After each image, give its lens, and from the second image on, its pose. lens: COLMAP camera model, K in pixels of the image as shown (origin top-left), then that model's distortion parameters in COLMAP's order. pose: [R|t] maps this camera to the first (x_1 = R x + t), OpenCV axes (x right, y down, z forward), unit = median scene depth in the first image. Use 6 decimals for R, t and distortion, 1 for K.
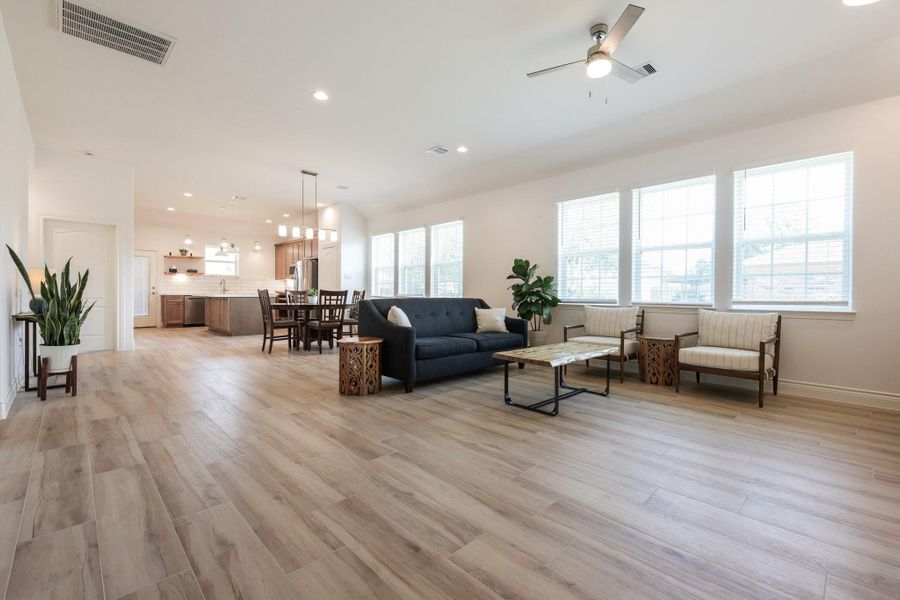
lens RADIAL K [[389.7, 0, 456.7], [0, 389.7, 296.3], [0, 0, 1]] dist [0.003134, -0.000315]
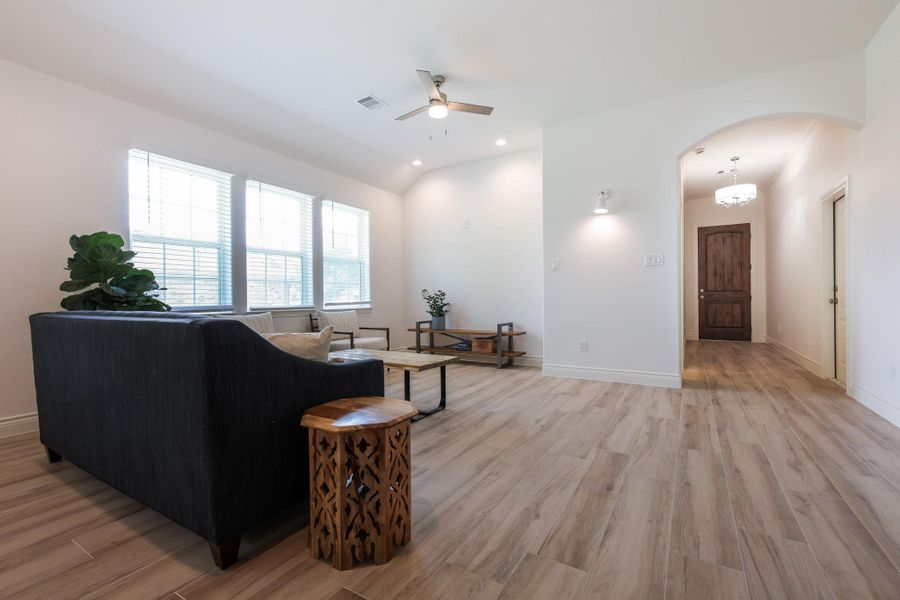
lens RADIAL K [[389.7, 0, 447.2], [0, 389.7, 304.1], [0, 0, 1]] dist [0.003134, -0.000315]
pose [[-0.230702, -0.017940, 0.972859, -0.596179], [0.016352, 0.999617, 0.022311, -0.007138], [-0.972887, 0.021056, -0.230320, 0.906308]]
